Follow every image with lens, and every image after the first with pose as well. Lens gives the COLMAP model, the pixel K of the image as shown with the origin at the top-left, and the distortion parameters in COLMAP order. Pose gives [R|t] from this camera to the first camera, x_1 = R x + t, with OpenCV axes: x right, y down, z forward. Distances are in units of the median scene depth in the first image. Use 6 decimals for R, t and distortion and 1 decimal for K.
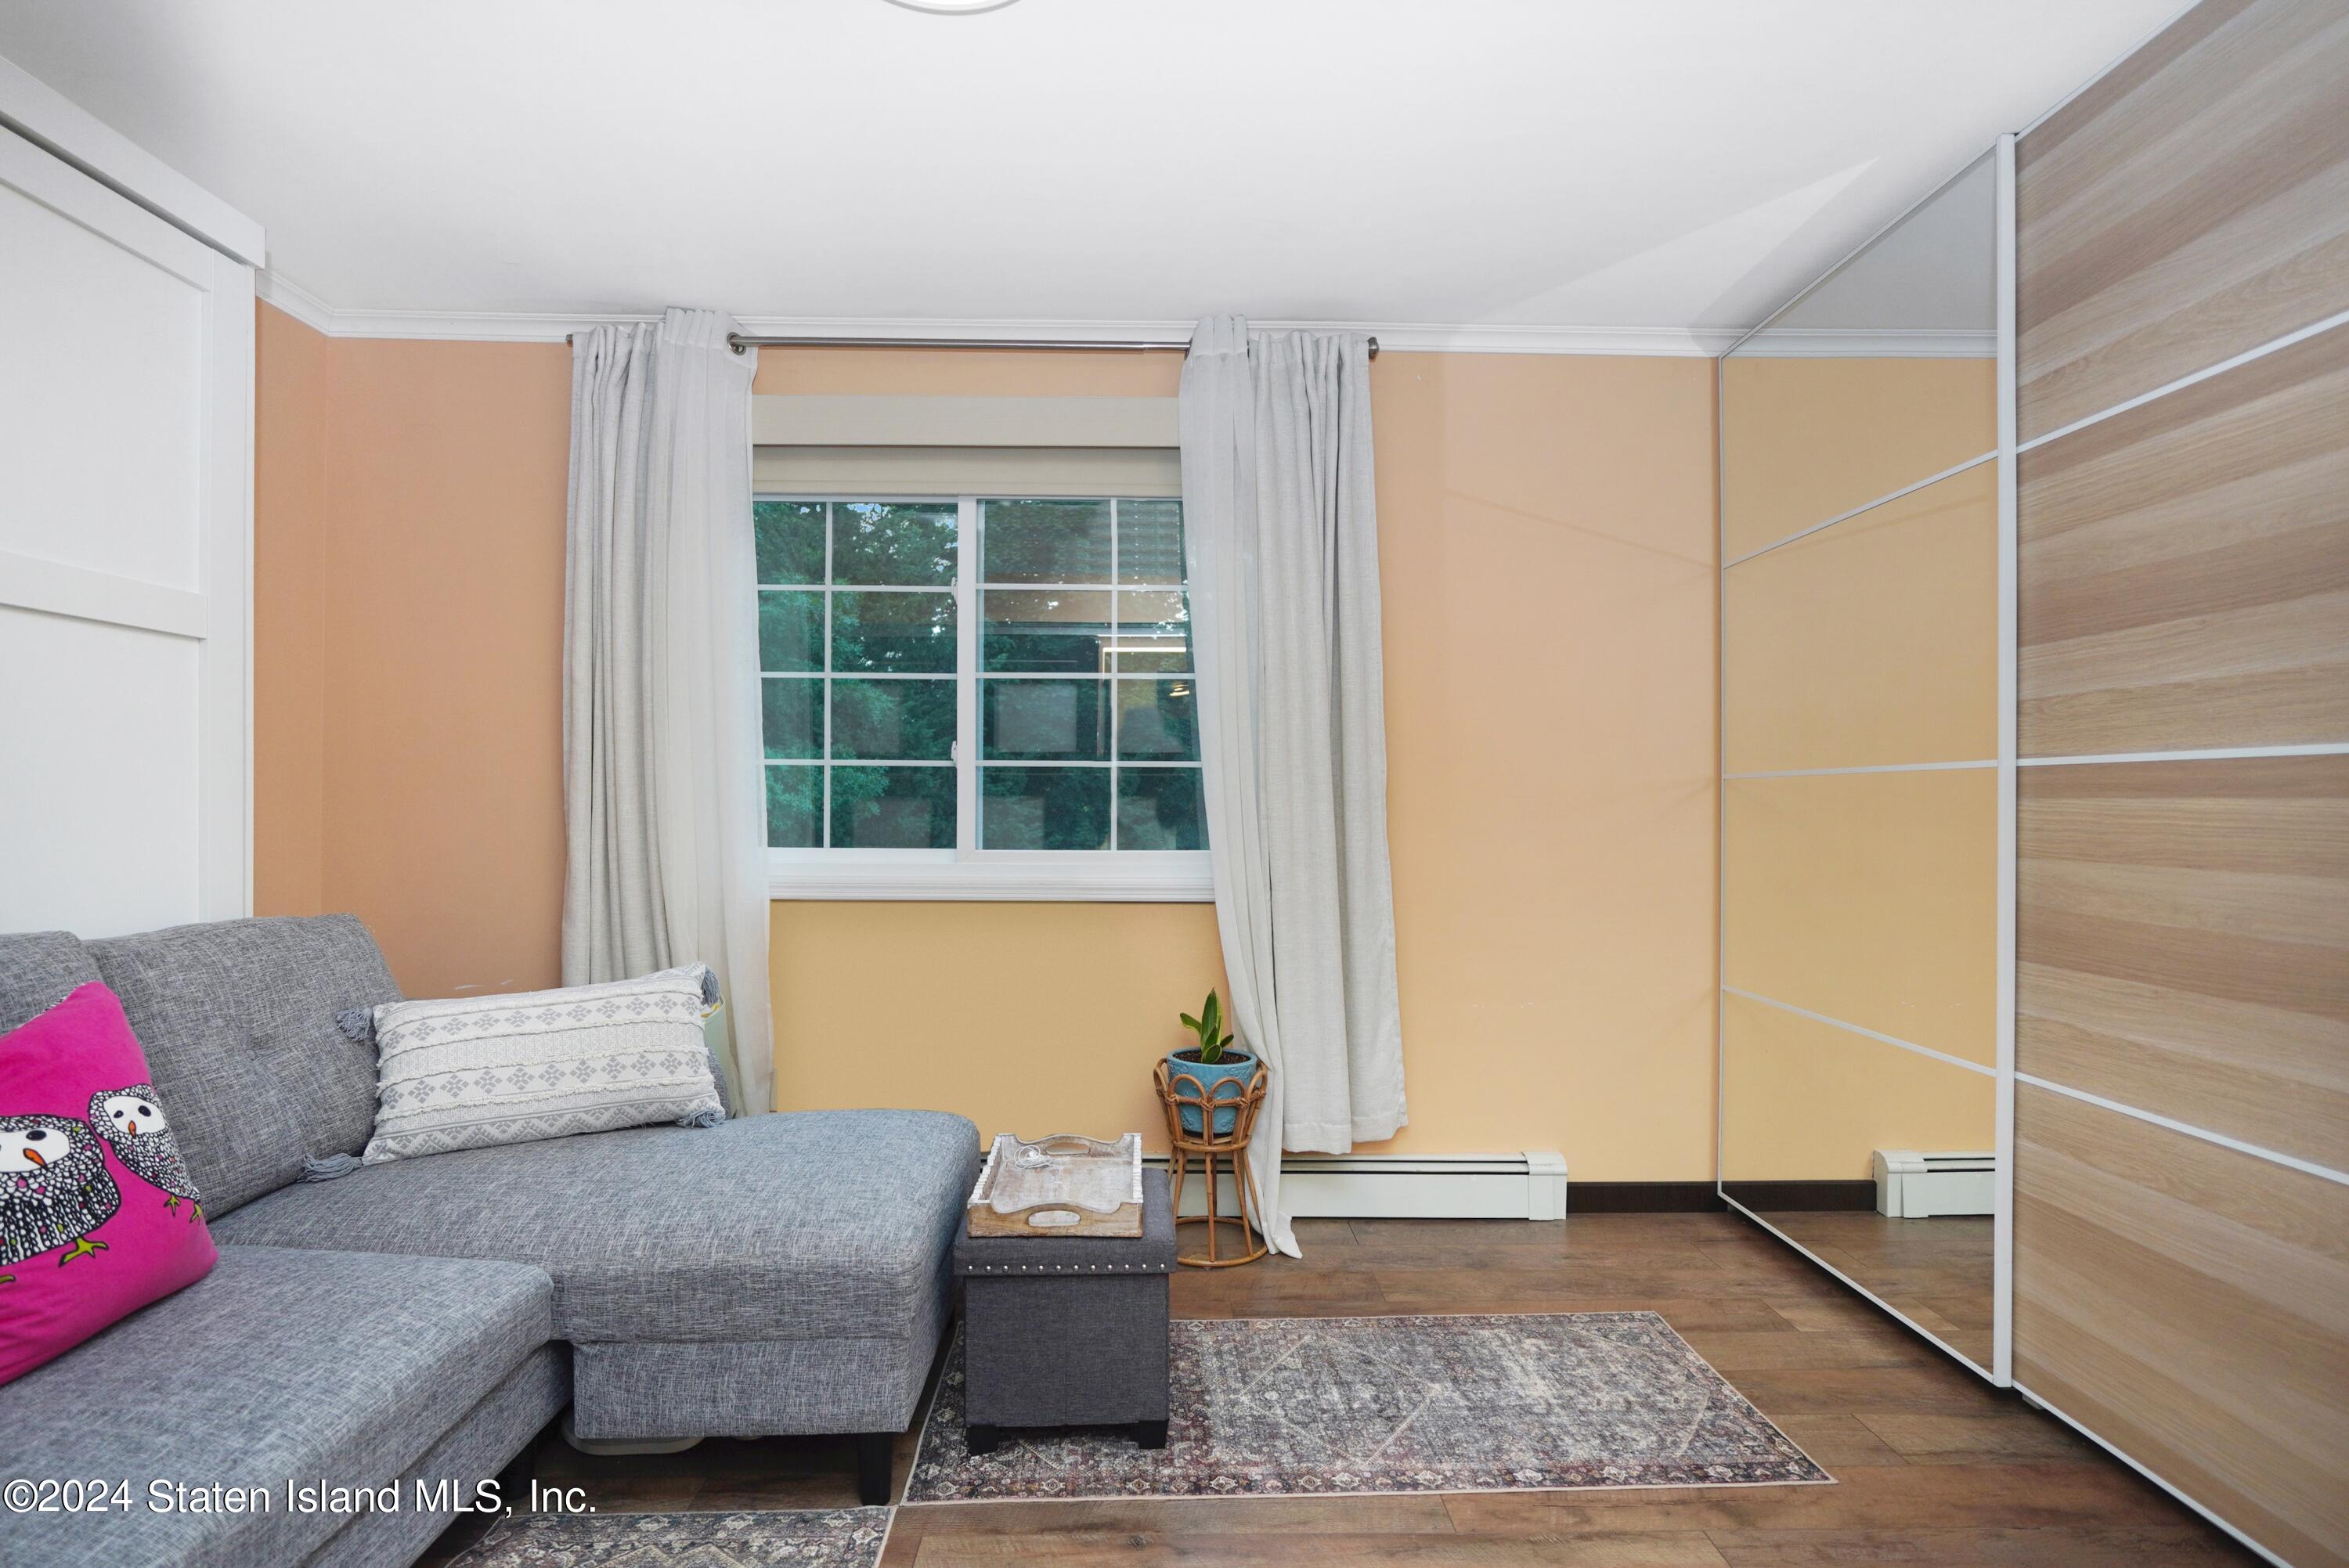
lens RADIAL K [[1100.8, 0, 1164.4], [0, 1100.8, 808.5], [0, 0, 1]] dist [-0.020313, 0.008406]
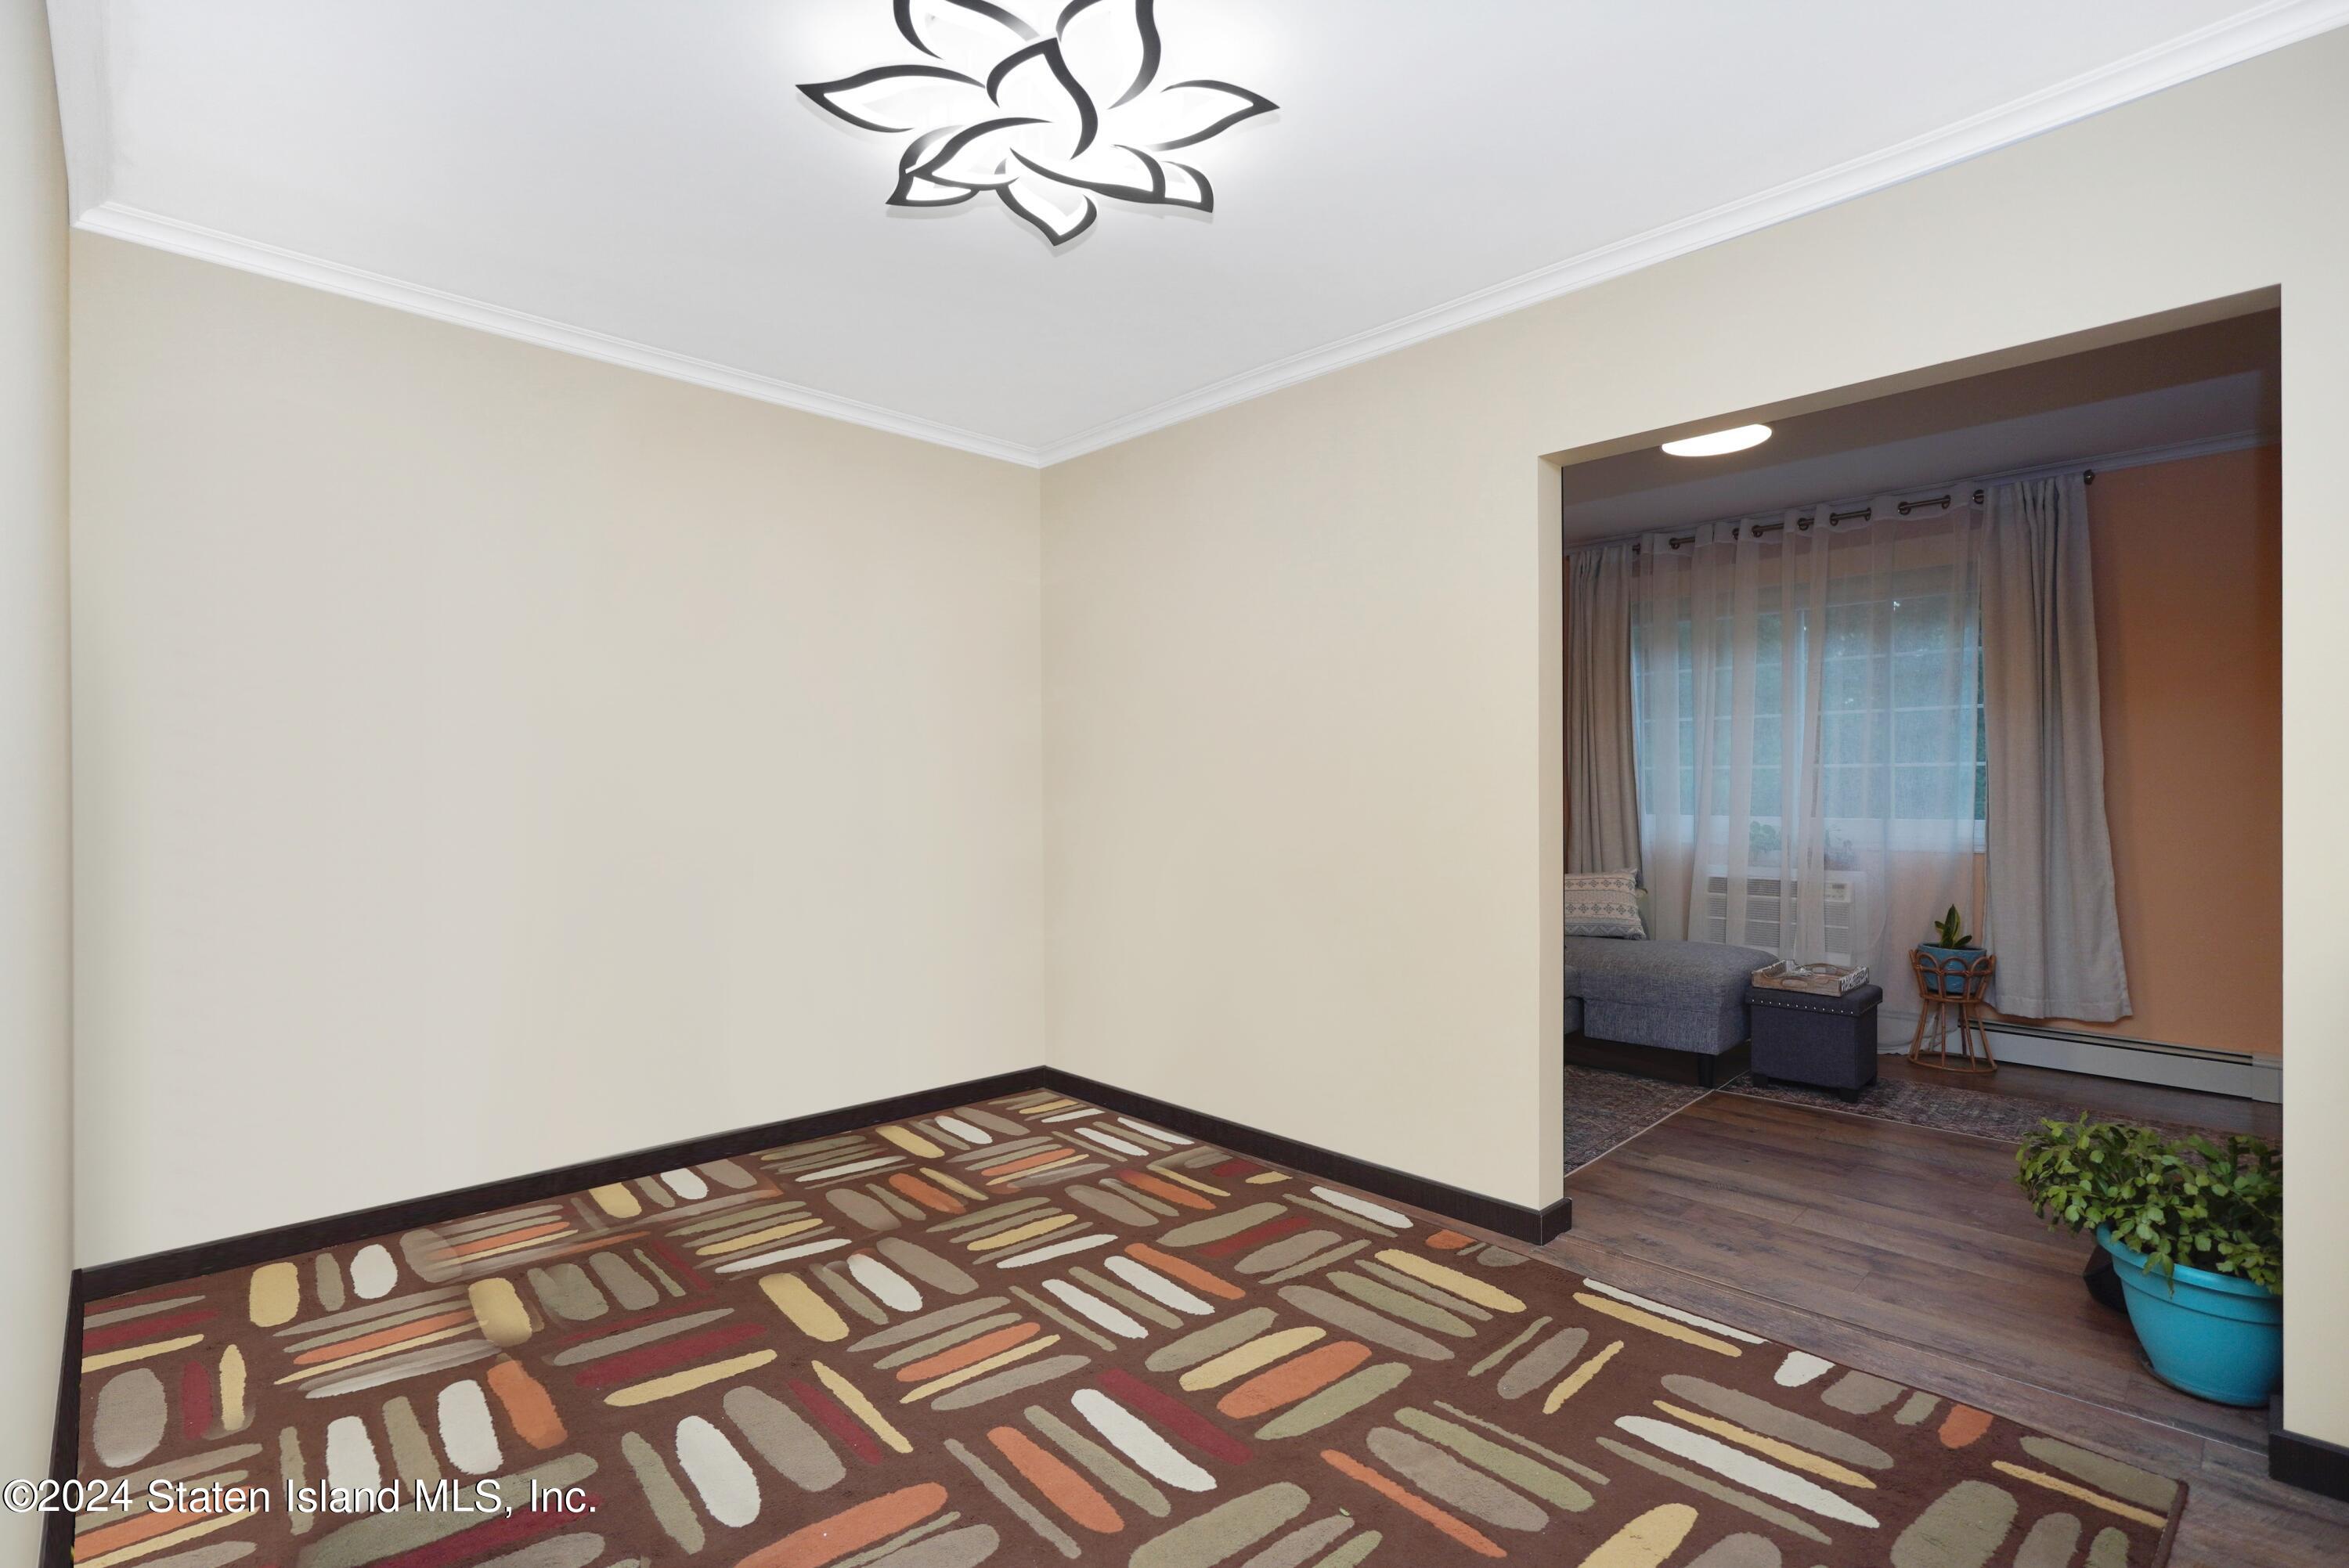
lens RADIAL K [[1100.8, 0, 1169.0], [0, 1100.8, 787.8], [0, 0, 1]] dist [-0.020313, 0.008406]
pose [[0.687558, -0.004991, -0.726112, 0.422347], [0.006184, 0.999980, -0.001018, -0.012574], [0.726103, -0.003791, 0.687575, -0.940947]]
